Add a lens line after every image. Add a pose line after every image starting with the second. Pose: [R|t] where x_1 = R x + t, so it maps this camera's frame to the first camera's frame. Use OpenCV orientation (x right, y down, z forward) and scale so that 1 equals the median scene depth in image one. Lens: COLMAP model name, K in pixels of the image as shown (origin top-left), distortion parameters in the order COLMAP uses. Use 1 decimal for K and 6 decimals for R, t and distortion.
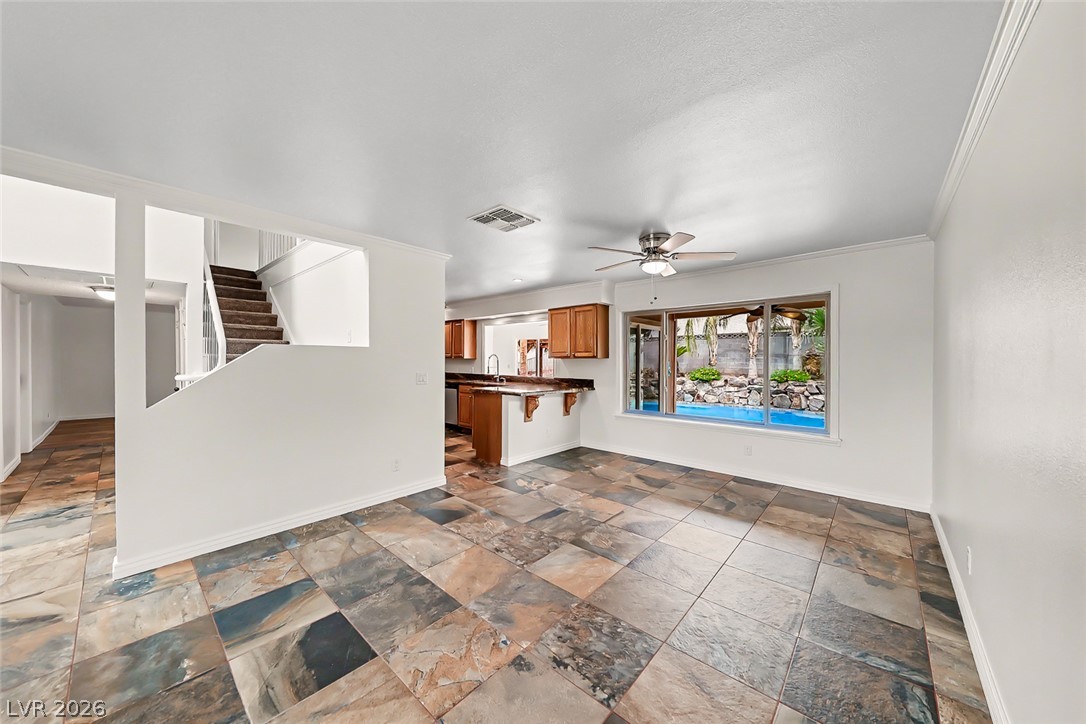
lens RADIAL K [[374.3, 0, 540.8], [0, 374.3, 361.8], [0, 0, 1]] dist [0.015524, -0.006905]
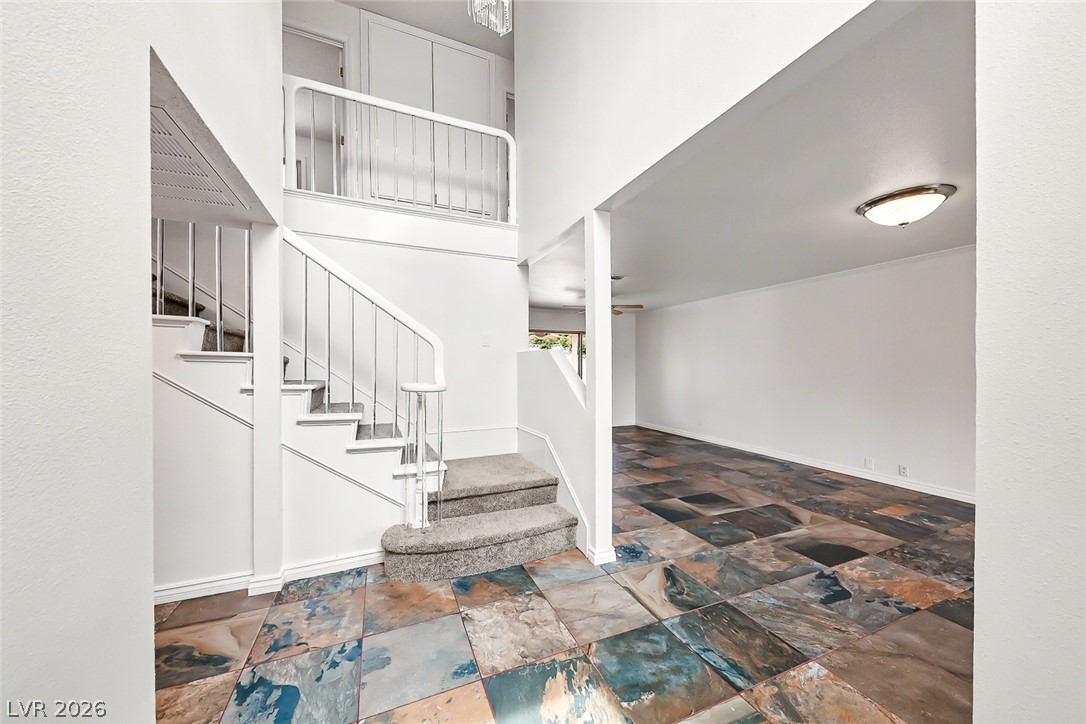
lens RADIAL K [[374.3, 0, 540.8], [0, 374.3, 361.8], [0, 0, 1]] dist [0.015524, -0.006905]
pose [[0.434291, 0.004249, 0.900763, -1.034265], [0.008097, 0.999930, -0.008621, -0.003375], [-0.900736, 0.011037, 0.434226, 0.325208]]
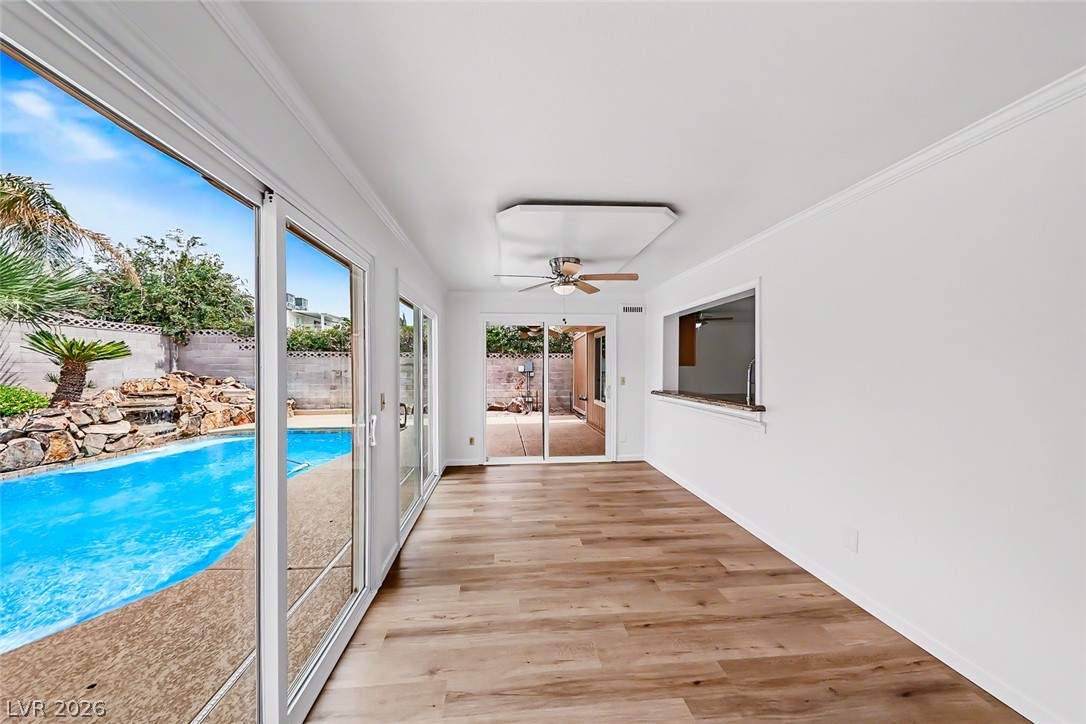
lens RADIAL K [[374.3, 0, 540.8], [0, 374.3, 361.8], [0, 0, 1]] dist [0.015524, -0.006905]
pose [[-0.733048, 0.001377, 0.680176, -0.373650], [0.001064, 0.999999, -0.000878, -0.023069], [-0.680176, 0.000080, -0.733048, 2.244764]]
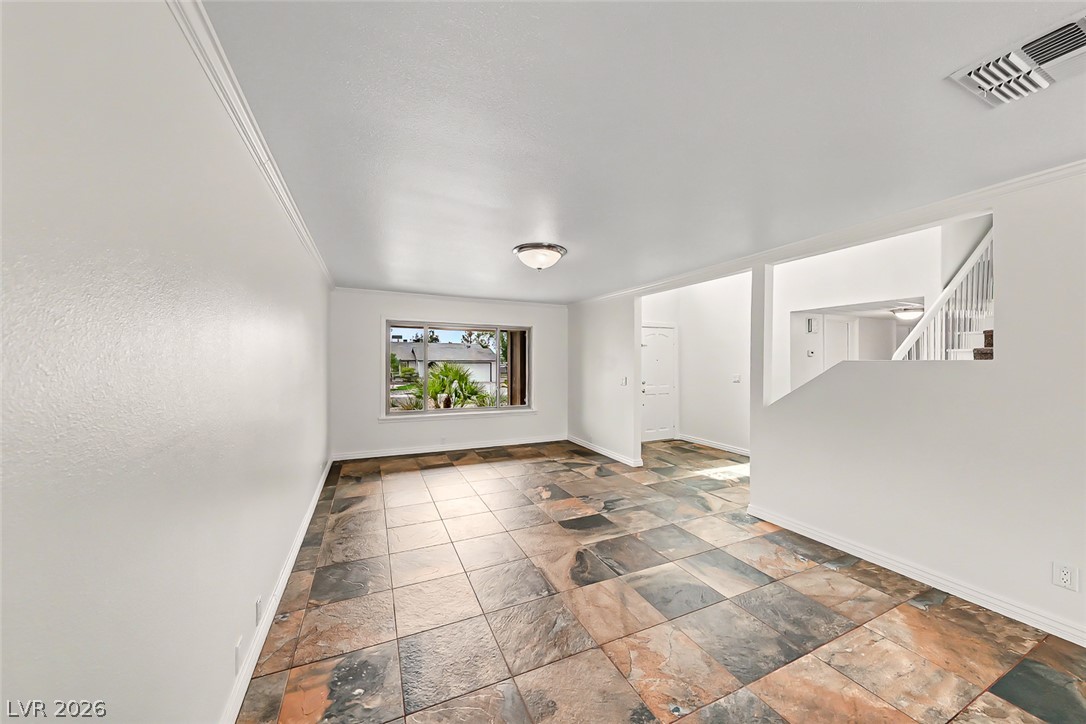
lens RADIAL K [[374.3, 0, 540.8], [0, 374.3, 361.8], [0, 0, 1]] dist [0.015524, -0.006905]
pose [[-0.404323, -0.005763, -0.914598, 0.304234], [-0.006219, 0.999974, -0.003552, -0.020255], [0.914595, 0.004252, -0.404349, 0.387594]]
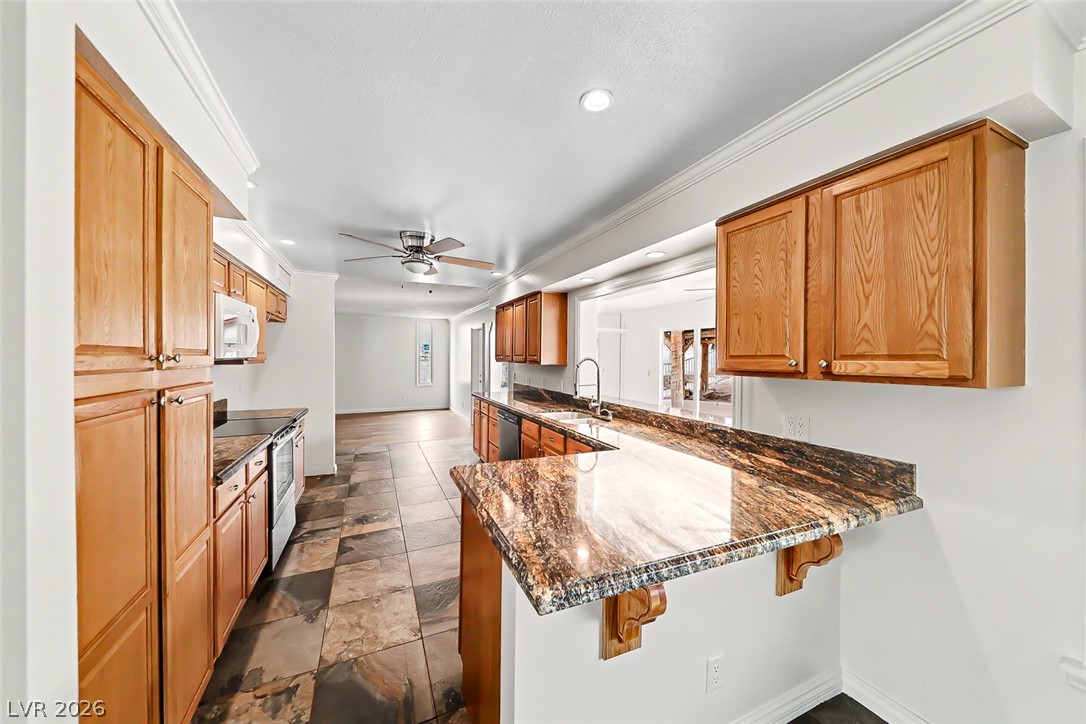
lens RADIAL K [[374.3, 0, 540.8], [0, 374.3, 361.8], [0, 0, 1]] dist [0.015524, -0.006905]
pose [[0.913534, 0.008091, -0.406683, 0.015911], [-0.005005, 0.999950, 0.008651, -0.026430], [0.406732, -0.005867, 0.913529, 0.769410]]
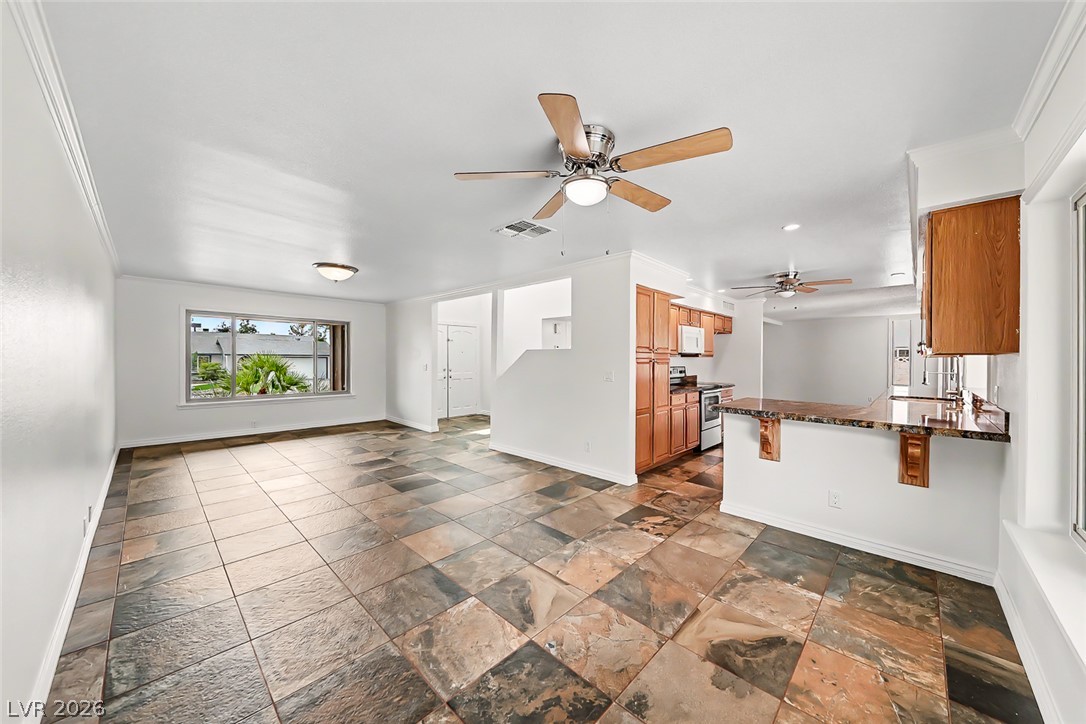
lens RADIAL K [[377.9, 0, 538.8], [0, 377.9, 360.2], [0, 0, 1]] dist [0.024209, -0.007211]
pose [[-0.046716, -0.000572, -0.998908, 0.607181], [-0.008280, 0.999966, -0.000185, 0.001295], [0.998874, 0.008263, -0.046719, 0.660863]]
